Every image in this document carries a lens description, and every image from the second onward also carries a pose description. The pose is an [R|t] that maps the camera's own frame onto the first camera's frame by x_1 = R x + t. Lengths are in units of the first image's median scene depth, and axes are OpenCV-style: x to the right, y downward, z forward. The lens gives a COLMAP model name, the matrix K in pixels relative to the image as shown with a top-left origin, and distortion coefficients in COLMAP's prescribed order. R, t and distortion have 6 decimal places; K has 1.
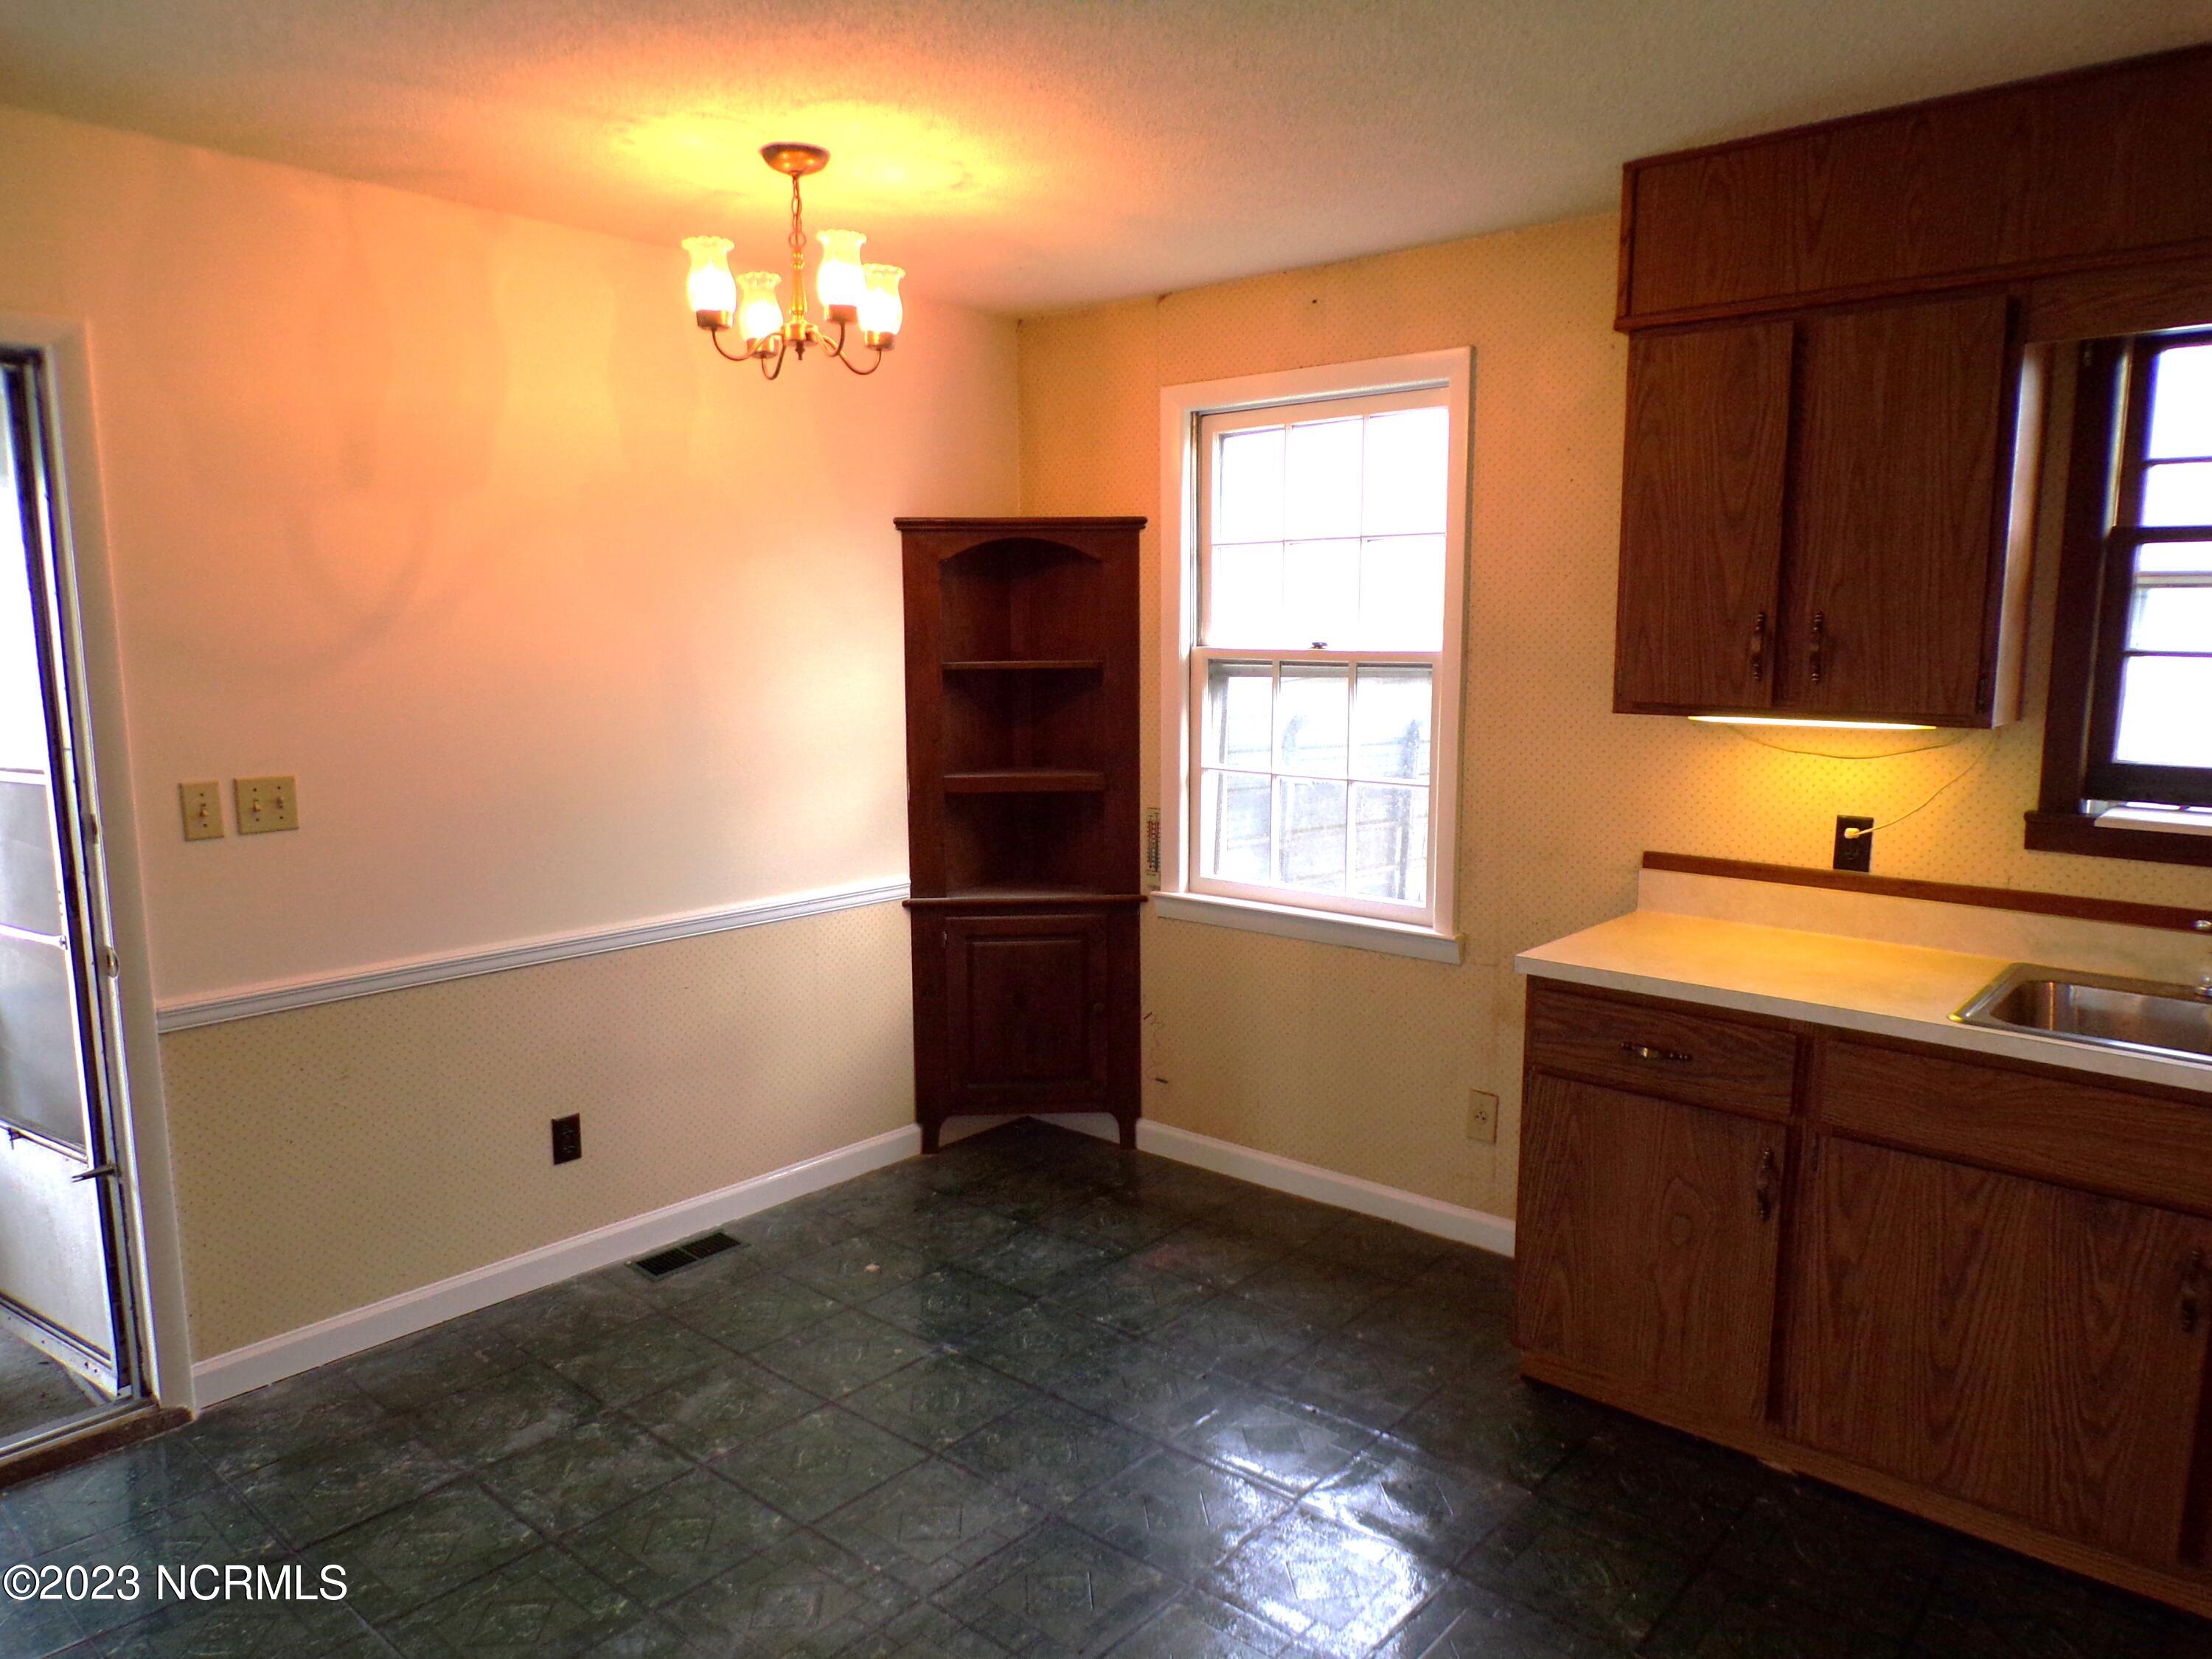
lens RADIAL K [[1506.1, 0, 1106.0], [0, 1506.1, 829.5], [0, 0, 1]] dist [0.004056, 0.005702]
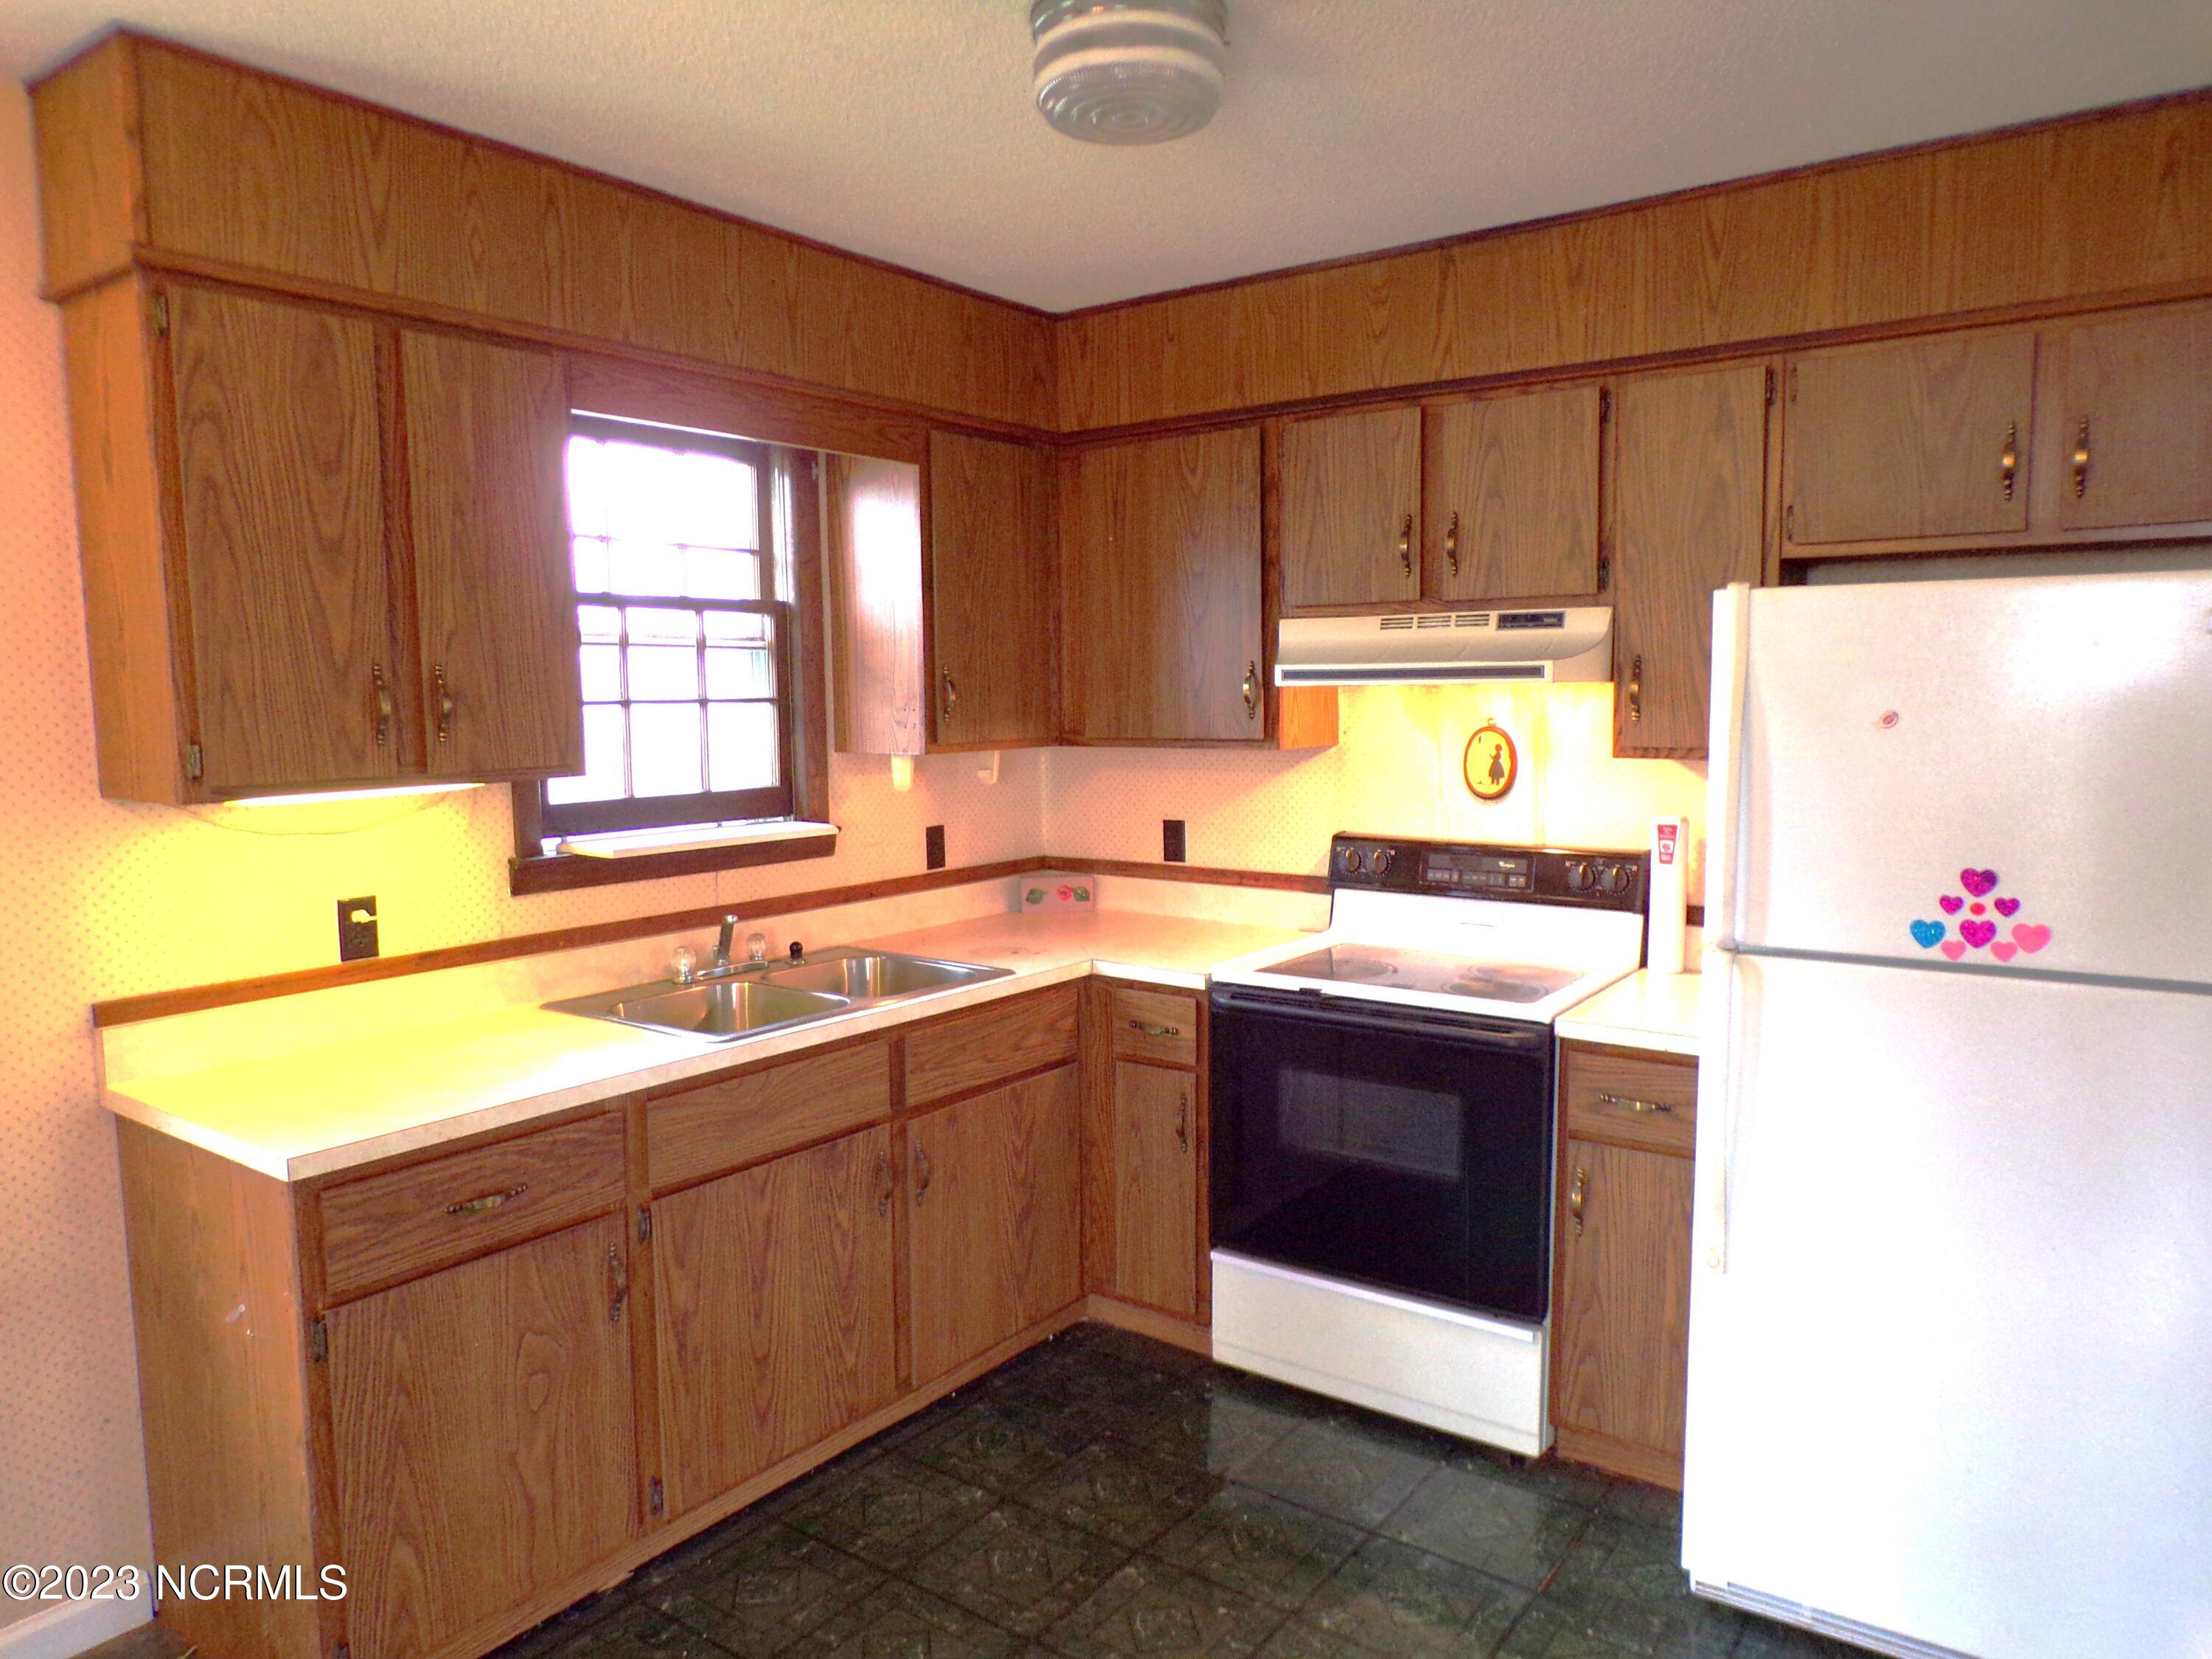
lens RADIAL K [[1498.0, 0, 1102.2], [0, 1498.0, 840.0], [0, 0, 1]] dist [0.005191, -0.002638]
pose [[-0.077472, -0.106446, 0.991296, -0.364644], [0.151091, 0.981547, 0.117207, -0.071857], [-0.985479, 0.158856, -0.059960, 0.566012]]
